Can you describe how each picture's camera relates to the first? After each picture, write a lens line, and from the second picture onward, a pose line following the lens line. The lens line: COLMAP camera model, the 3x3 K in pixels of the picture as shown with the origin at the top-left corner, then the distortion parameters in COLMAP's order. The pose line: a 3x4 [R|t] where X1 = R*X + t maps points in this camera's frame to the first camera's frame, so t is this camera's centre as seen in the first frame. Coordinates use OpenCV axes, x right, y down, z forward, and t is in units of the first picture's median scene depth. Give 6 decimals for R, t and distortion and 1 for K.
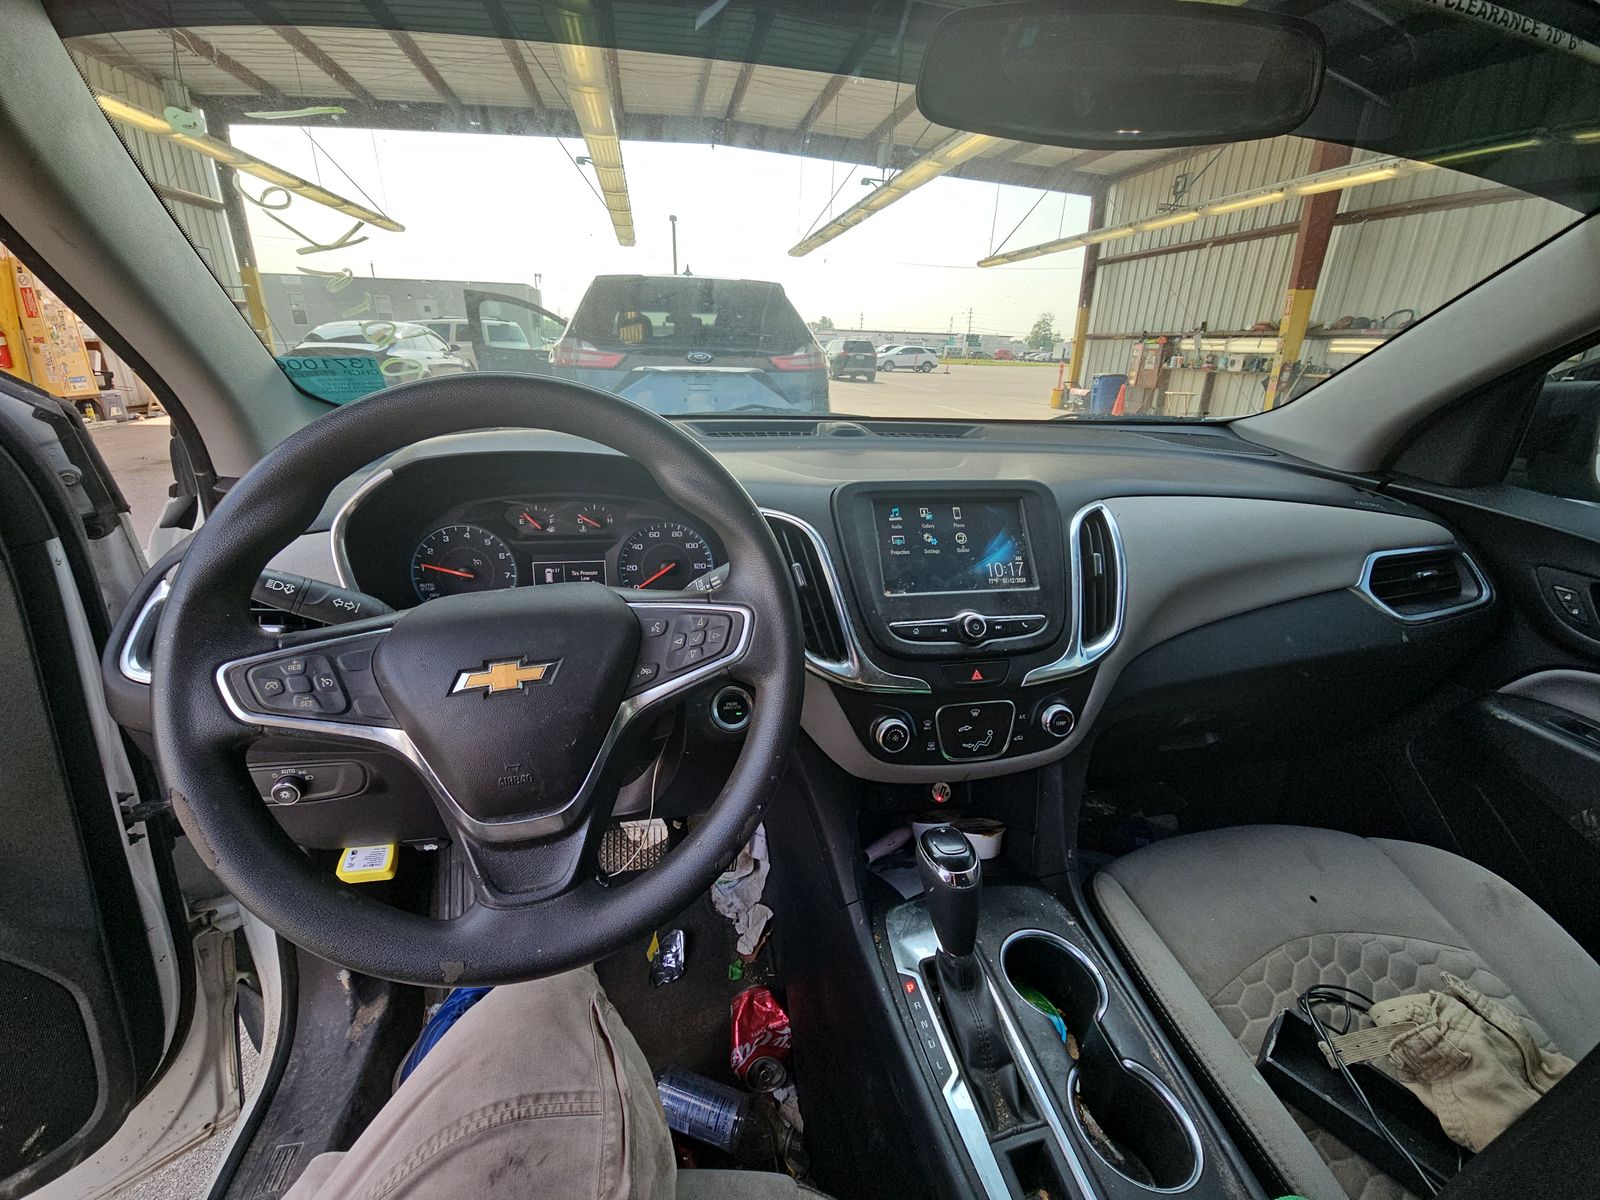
lens RADIAL K [[643.3, 0, 793.4], [0, 643.3, 591.5], [0, 0, 1]] dist [0.002189, -0.003383]
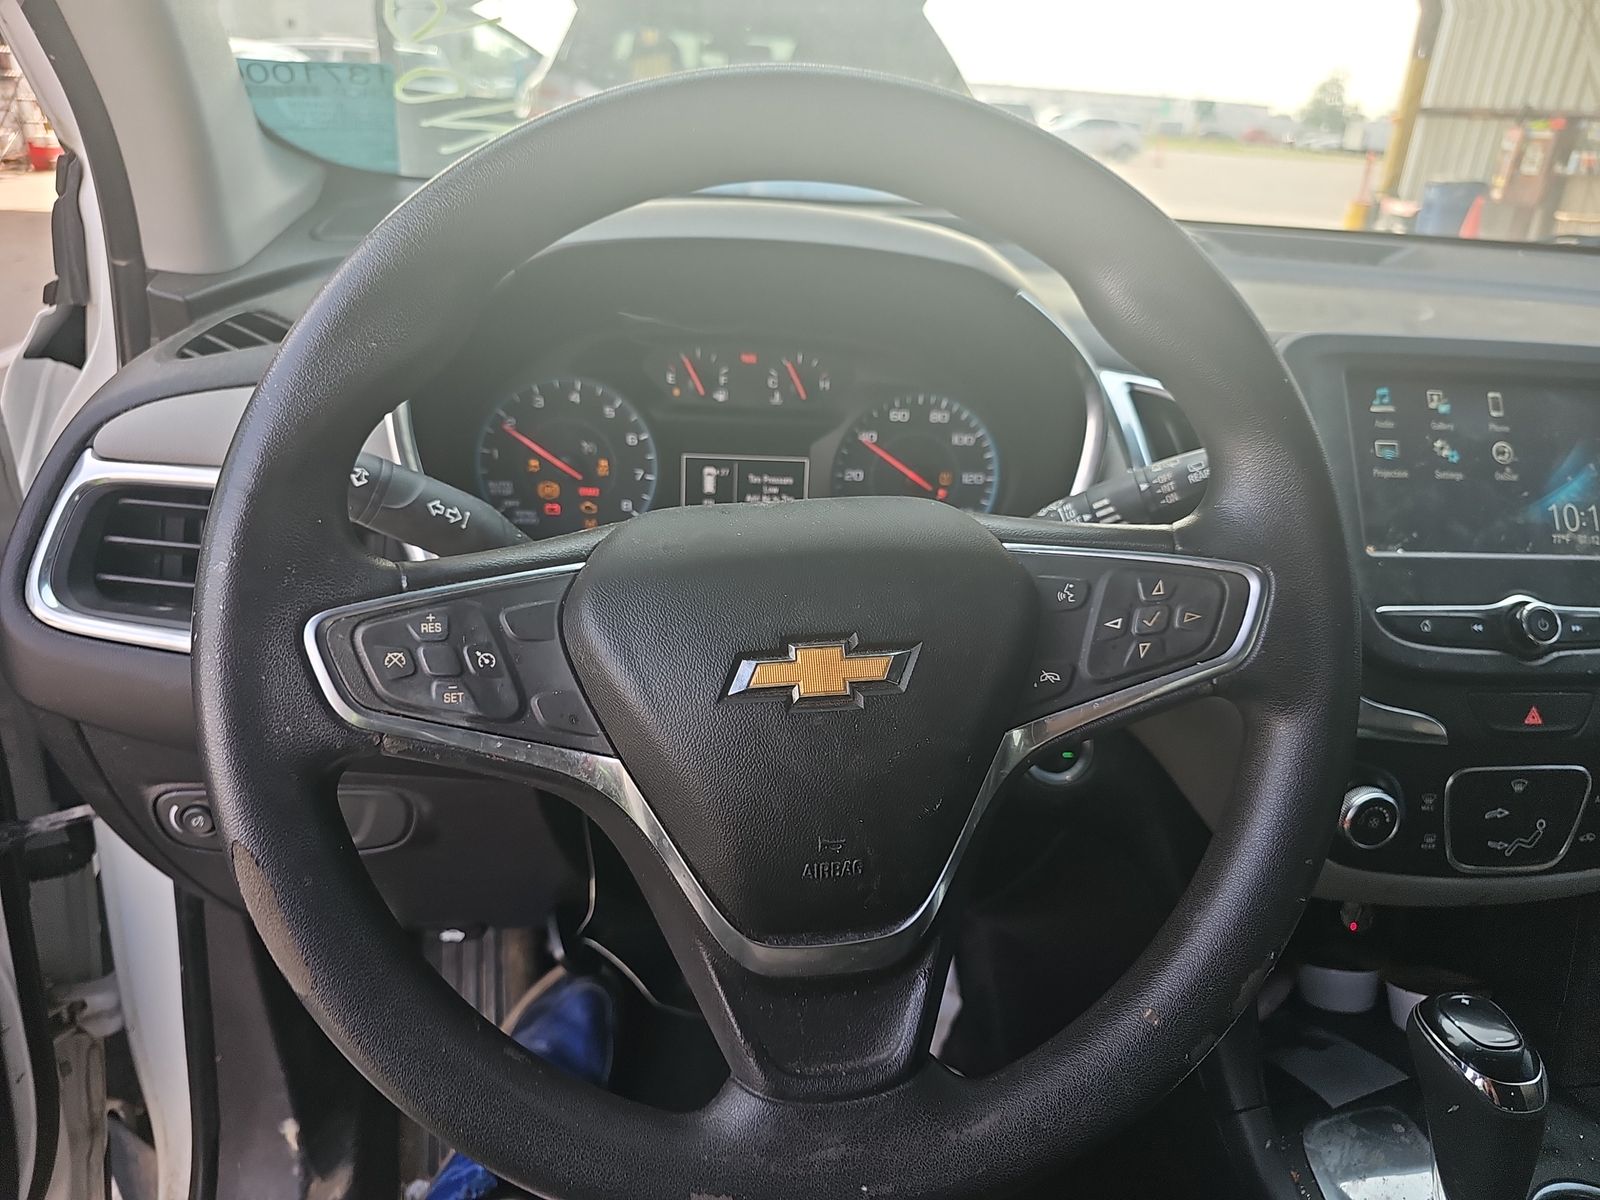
lens RADIAL K [[1065.5, 0, 790.1], [0, 1065.5, 607.2], [0, 0, 1]] dist [0.006806, -0.017391]
pose [[0.995952, 0.064281, -0.062827, -0.256196], [-0.059462, 0.995350, 0.075783, 0.010729], [0.067406, -0.071740, 0.995143, 0.092565]]
